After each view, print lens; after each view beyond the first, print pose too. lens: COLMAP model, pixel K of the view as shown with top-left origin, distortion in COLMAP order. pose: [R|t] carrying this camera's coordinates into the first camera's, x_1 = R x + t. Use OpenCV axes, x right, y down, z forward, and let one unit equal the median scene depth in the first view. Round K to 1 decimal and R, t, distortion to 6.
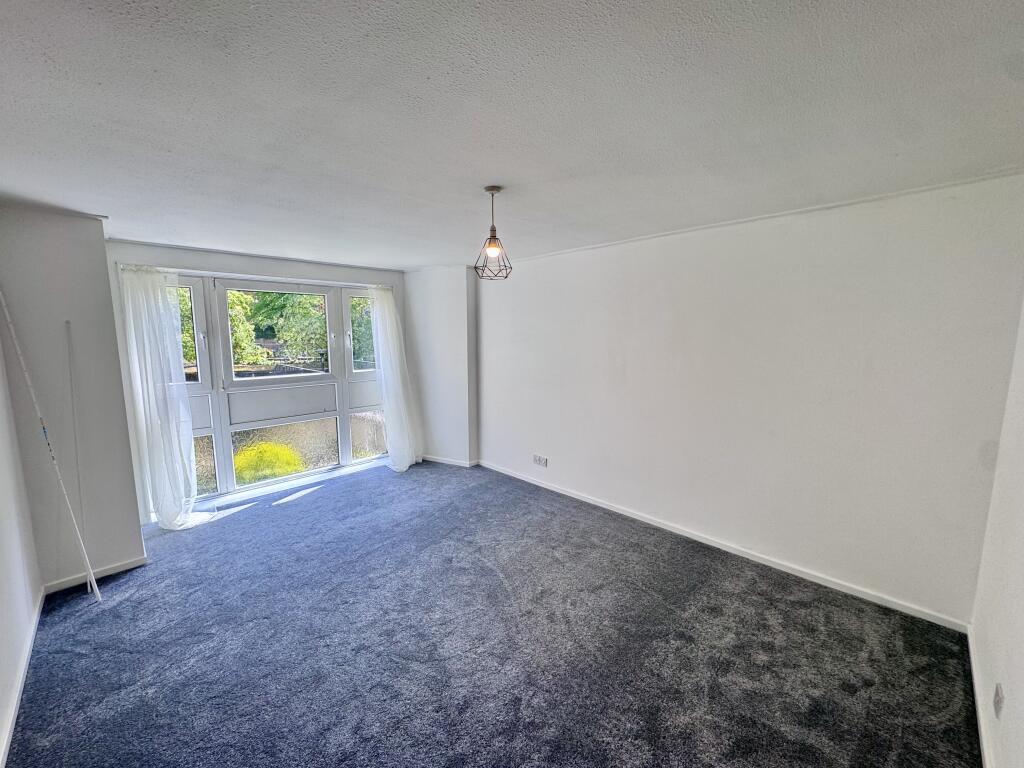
lens RADIAL K [[407.7, 0, 512.0], [0, 407.7, 384.0], [0, 0, 1]] dist [-0.002696, 0.000052]
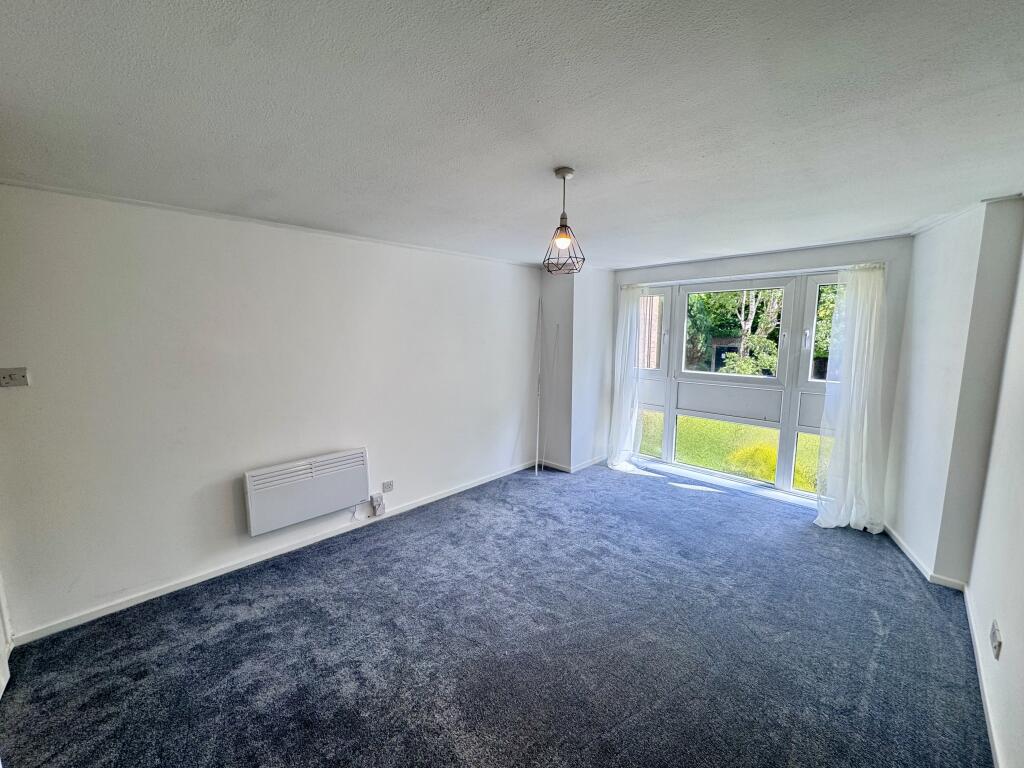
lens RADIAL K [[407.7, 0, 512.0], [0, 407.7, 384.0], [0, 0, 1]] dist [-0.002696, 0.000052]
pose [[0.003829, 0.134085, -0.990962, 0.481913], [-0.125585, 0.983188, 0.132548, -0.068385], [0.992075, 0.123942, 0.020604, 0.498645]]
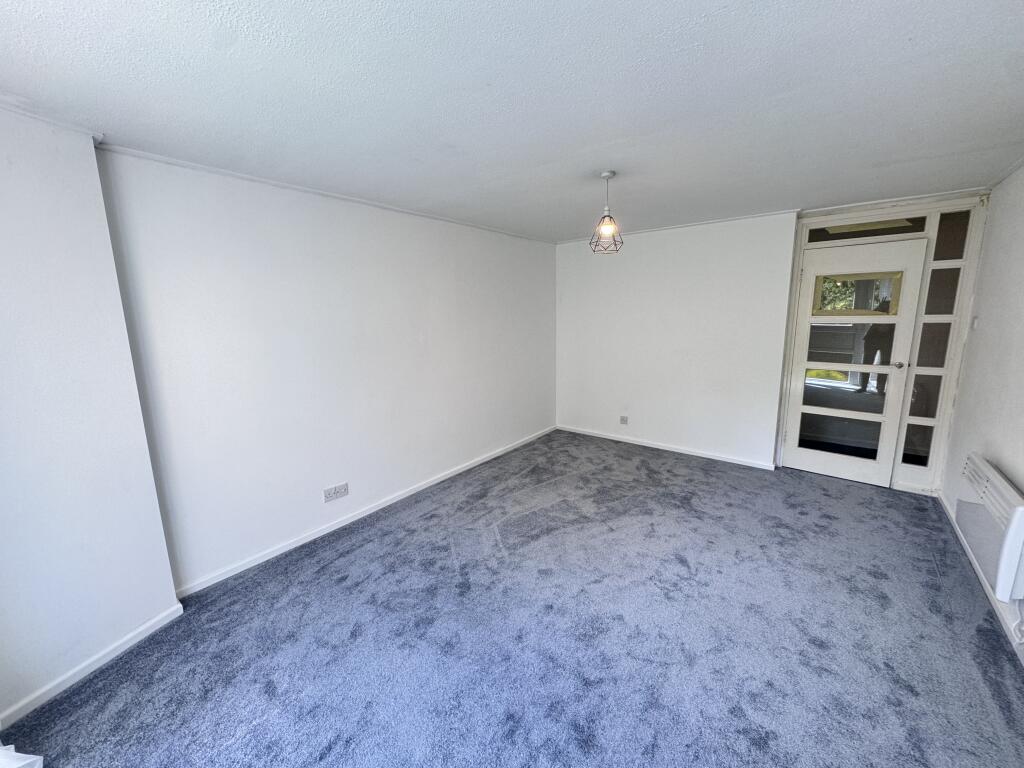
lens RADIAL K [[407.7, 0, 512.0], [0, 407.7, 384.0], [0, 0, 1]] dist [-0.002696, 0.000052]
pose [[-0.128682, -0.174743, 0.976169, -0.649462], [0.140658, 0.971185, 0.192393, -0.091852], [-0.981660, 0.162064, -0.100395, 0.770858]]
